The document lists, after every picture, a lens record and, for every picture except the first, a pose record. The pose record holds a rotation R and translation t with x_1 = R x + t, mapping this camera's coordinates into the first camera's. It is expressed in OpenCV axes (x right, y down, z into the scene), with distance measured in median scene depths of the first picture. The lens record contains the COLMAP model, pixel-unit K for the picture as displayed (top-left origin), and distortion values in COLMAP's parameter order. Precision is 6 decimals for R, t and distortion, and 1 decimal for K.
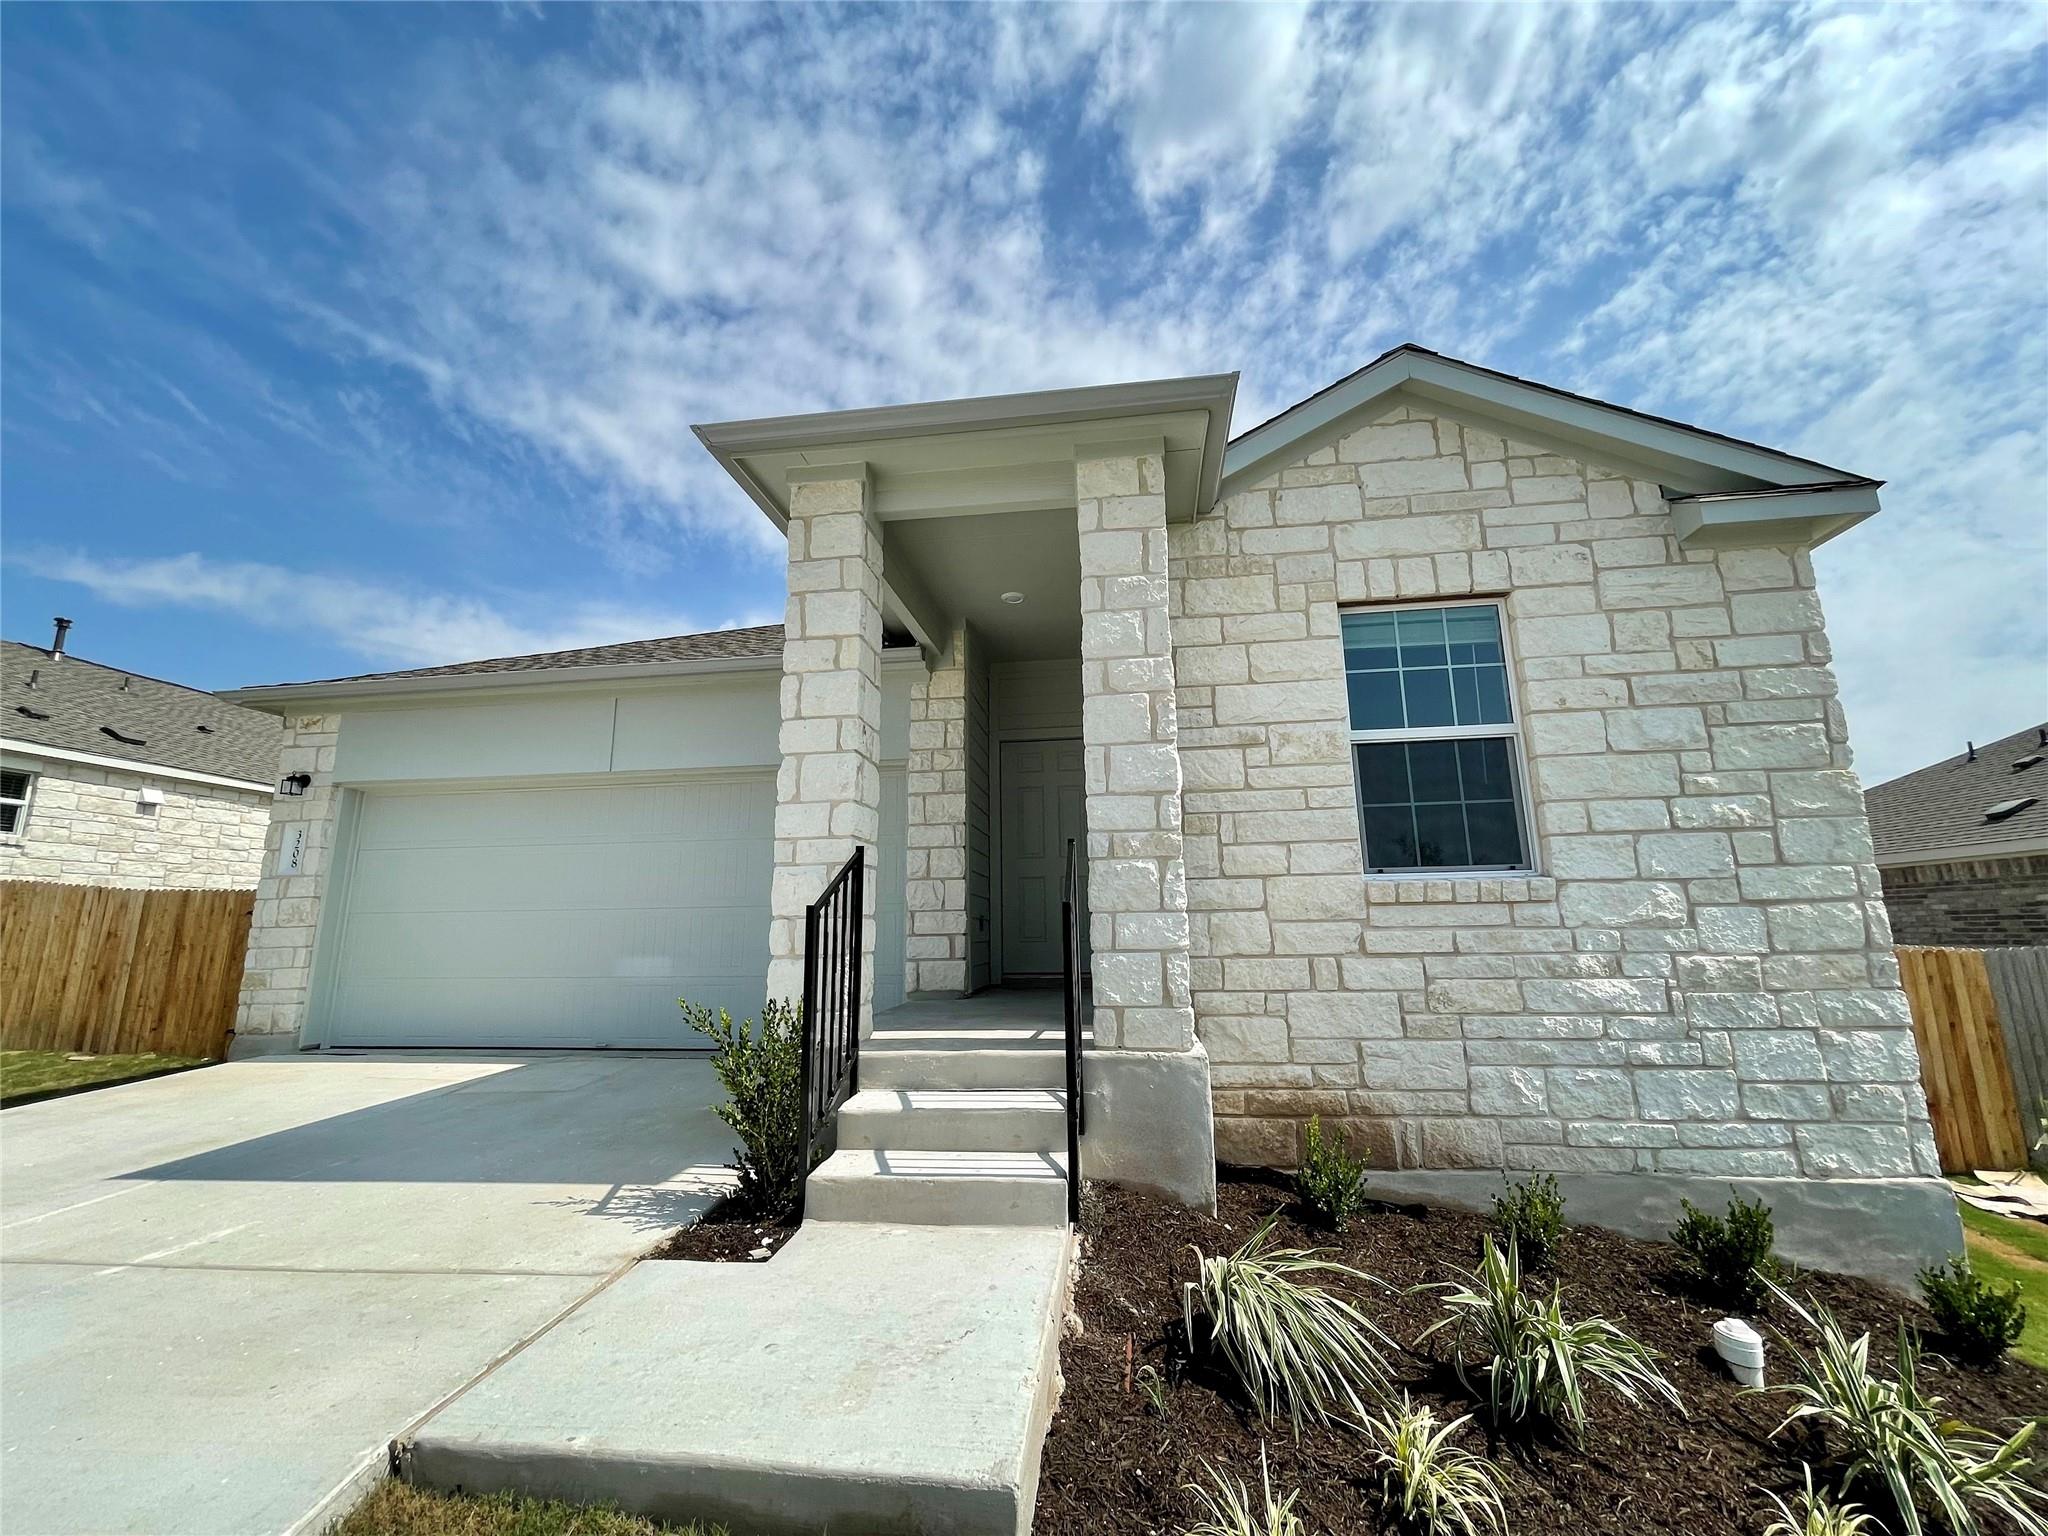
lens RADIAL K [[824.7, 0, 1023.0], [0, 824.7, 761.3], [0, 0, 1]] dist [0.000508, -0.000030]
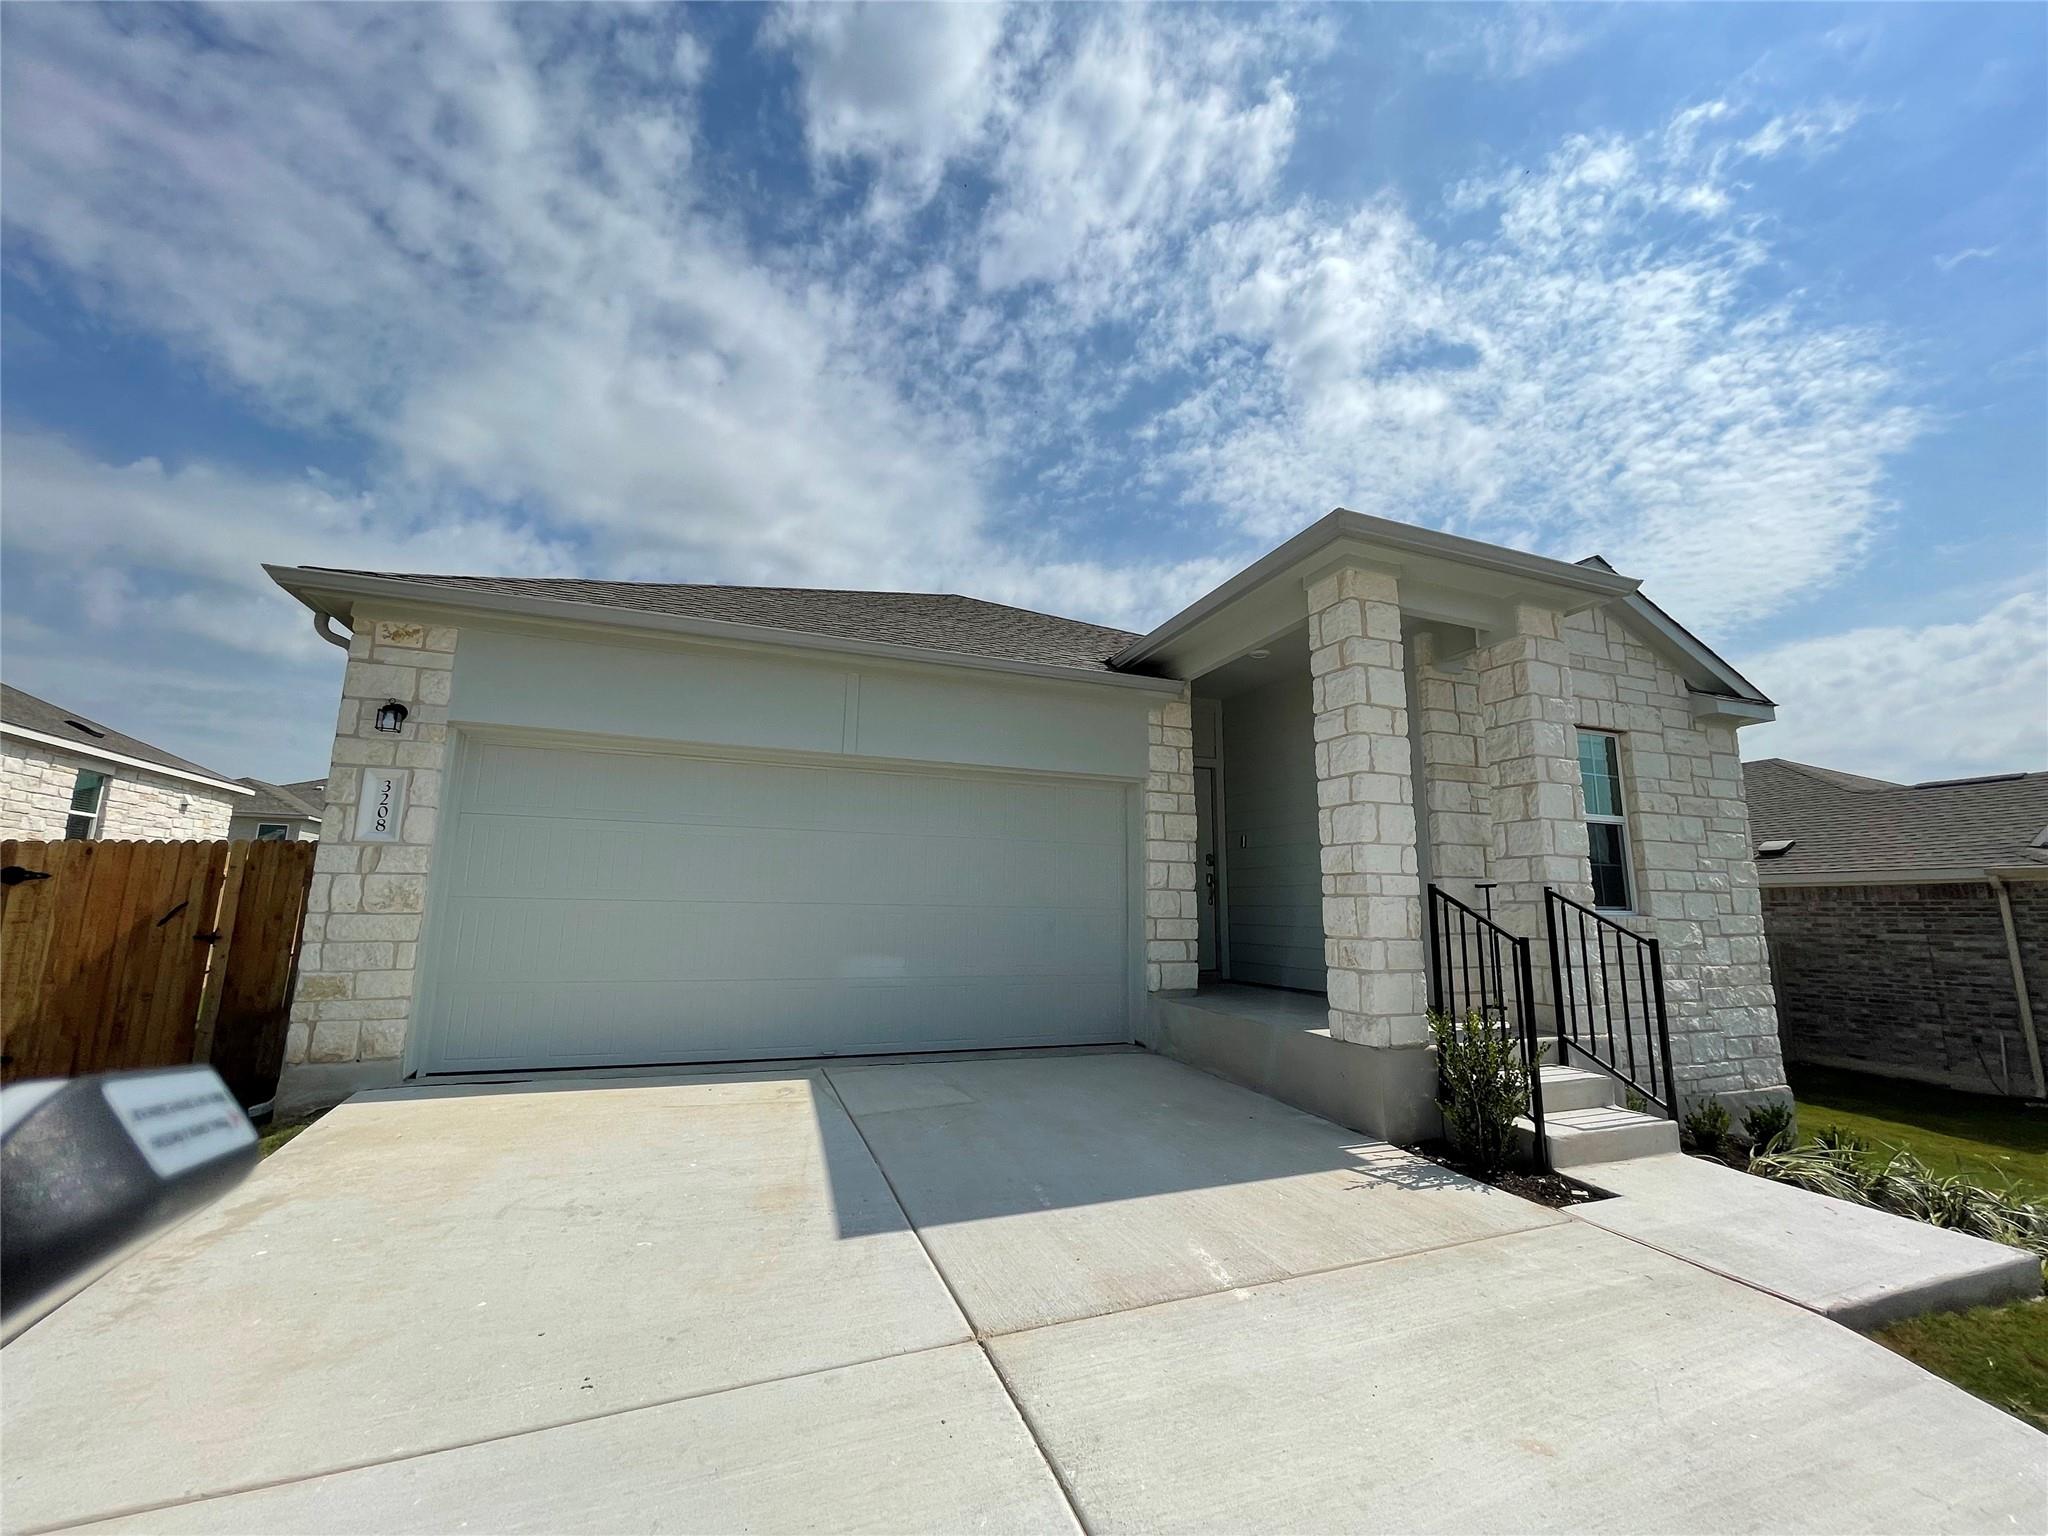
lens RADIAL K [[825.7, 0, 1021.9], [0, 825.7, 761.1], [0, 0, 1]] dist [-0.002139, 0.001236]
pose [[0.874751, 0.113931, 0.470988, -1.121953], [-0.125499, 0.992070, -0.006894, 0.003433], [-0.468038, -0.053078, 0.882113, 0.156169]]
